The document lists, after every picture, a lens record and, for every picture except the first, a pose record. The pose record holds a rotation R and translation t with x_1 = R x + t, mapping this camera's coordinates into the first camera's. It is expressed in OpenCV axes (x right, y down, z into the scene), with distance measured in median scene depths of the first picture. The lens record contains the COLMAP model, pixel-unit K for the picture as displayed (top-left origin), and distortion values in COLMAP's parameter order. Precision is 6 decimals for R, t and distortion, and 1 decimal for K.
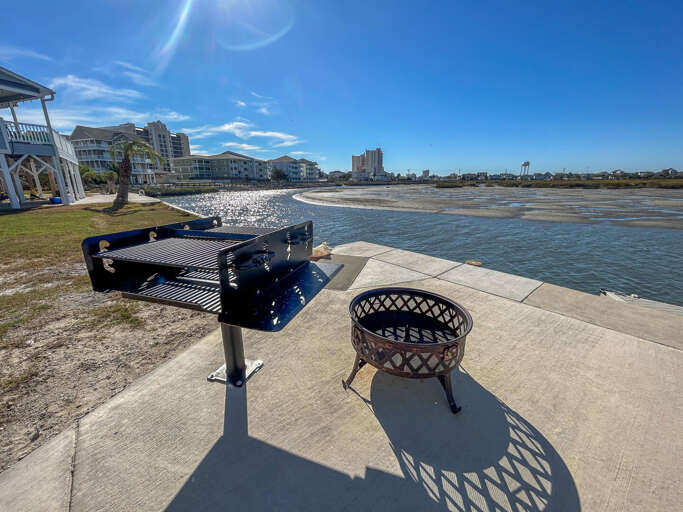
lens RADIAL K [[275.2, 0, 341.5], [0, 275.2, 256.0], [0, 0, 1]] dist [-0.001011, -0.000046]
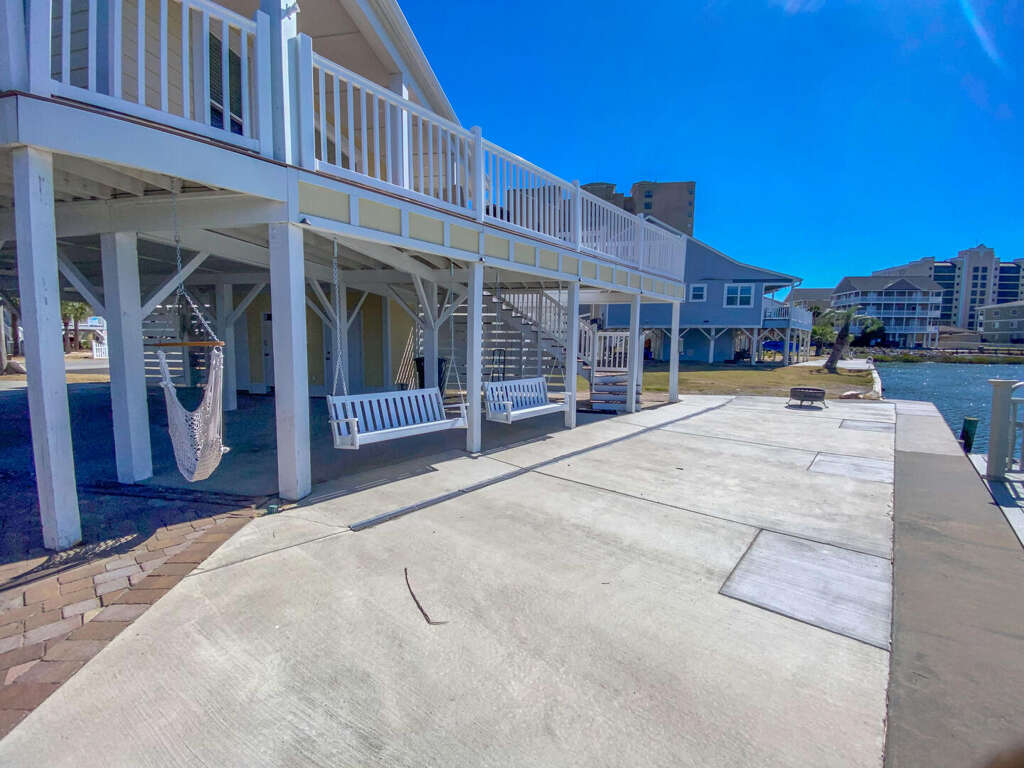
lens RADIAL K [[413.1, 0, 510.3], [0, 413.1, 386.0], [0, 0, 1]] dist [0.020420, -0.021392]
pose [[0.163495, 0.111731, -0.980197, 0.105210], [-0.266693, 0.961579, 0.065125, 0.018881], [0.949813, 0.250764, 0.187011, -0.082203]]
